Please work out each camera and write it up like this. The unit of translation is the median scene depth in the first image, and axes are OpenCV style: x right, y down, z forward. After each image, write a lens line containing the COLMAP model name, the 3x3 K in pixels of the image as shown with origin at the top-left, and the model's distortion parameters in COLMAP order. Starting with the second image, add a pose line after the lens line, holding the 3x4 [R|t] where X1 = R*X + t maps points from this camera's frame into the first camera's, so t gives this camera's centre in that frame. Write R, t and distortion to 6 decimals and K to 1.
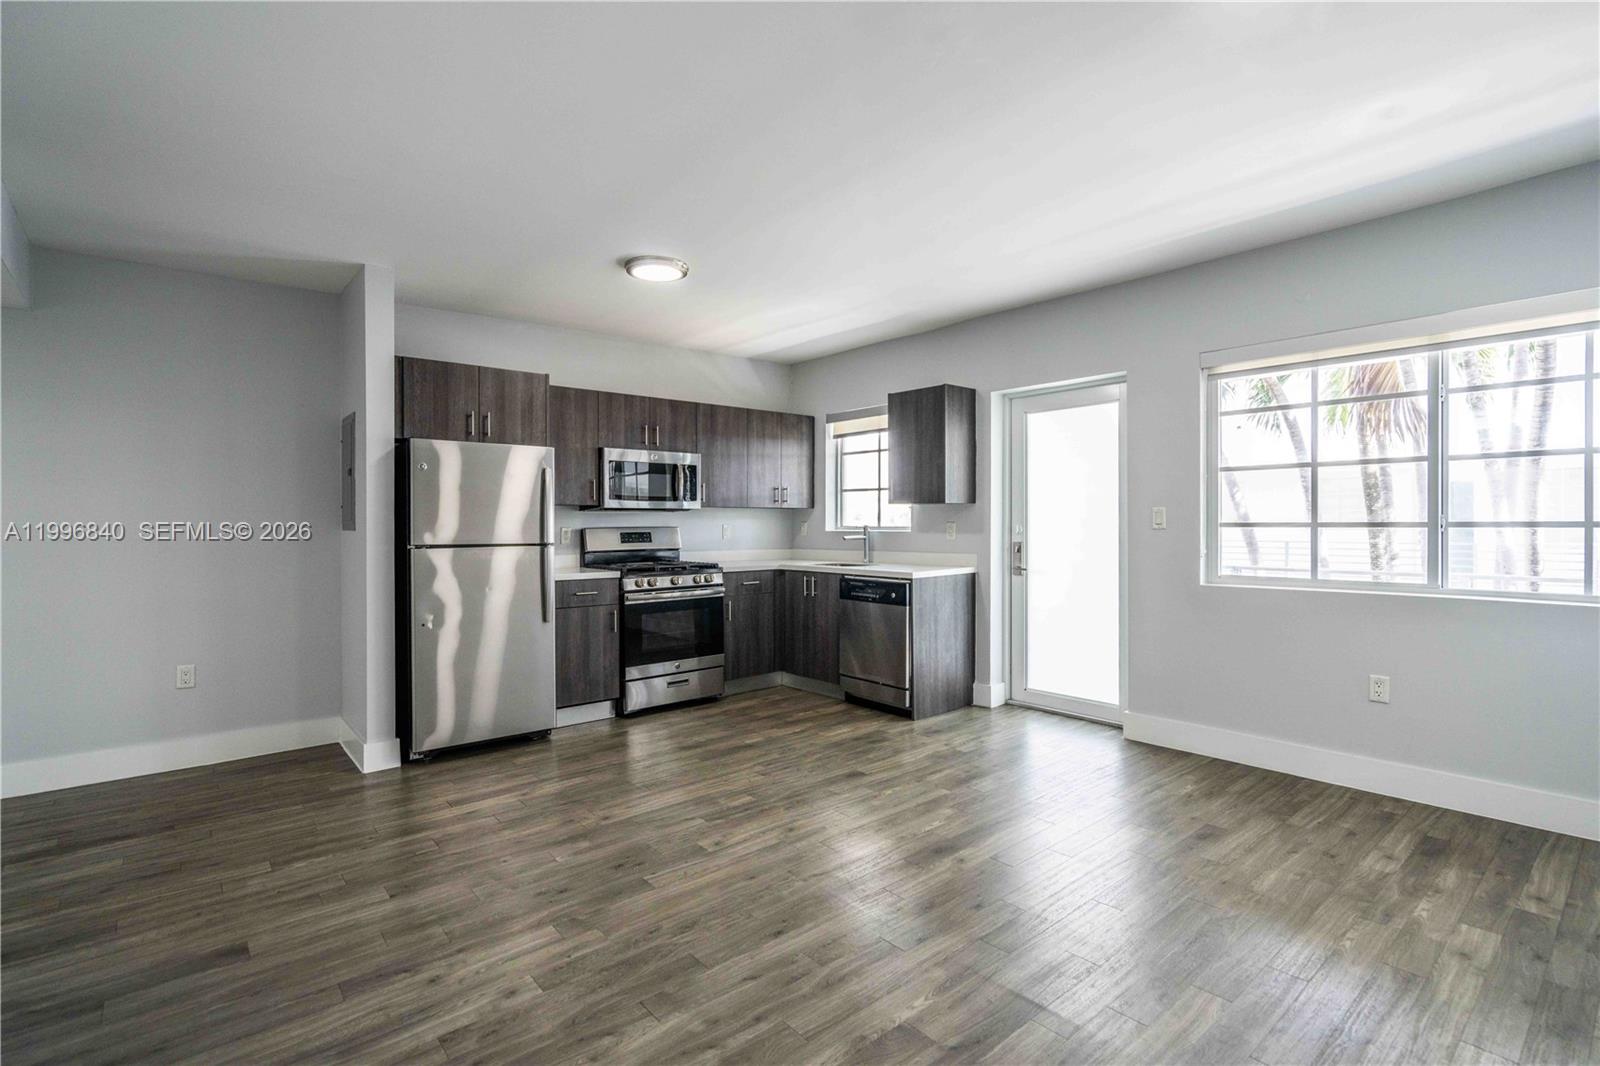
lens RADIAL K [[733.5, 0, 800.0], [0, 733.5, 533.0], [0, 0, 1]] dist [-0.002457, -0.000066]
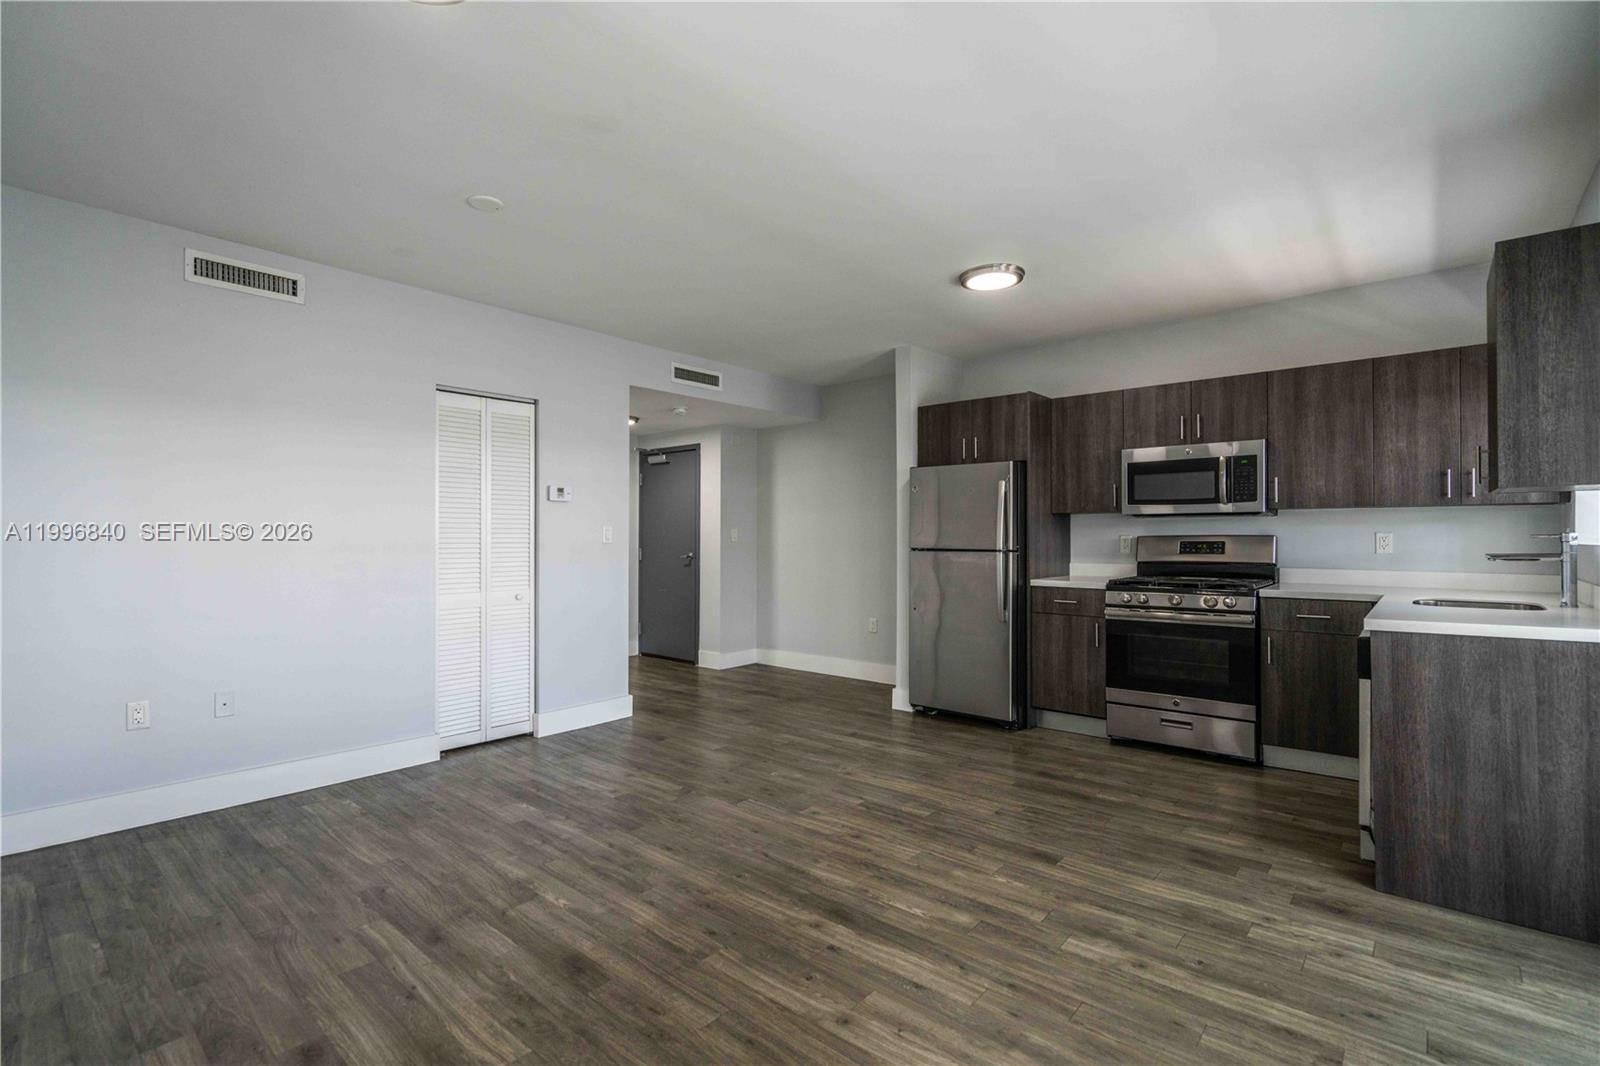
lens RADIAL K [[736.7, 0, 833.4], [0, 736.7, 533.4], [0, 0, 1]] dist [-0.002265, -0.000120]
pose [[0.179357, -0.000692, -0.983784, 0.807139], [-0.010407, 0.999942, -0.002601, -0.004951], [0.983729, 0.010705, 0.179339, 0.652361]]
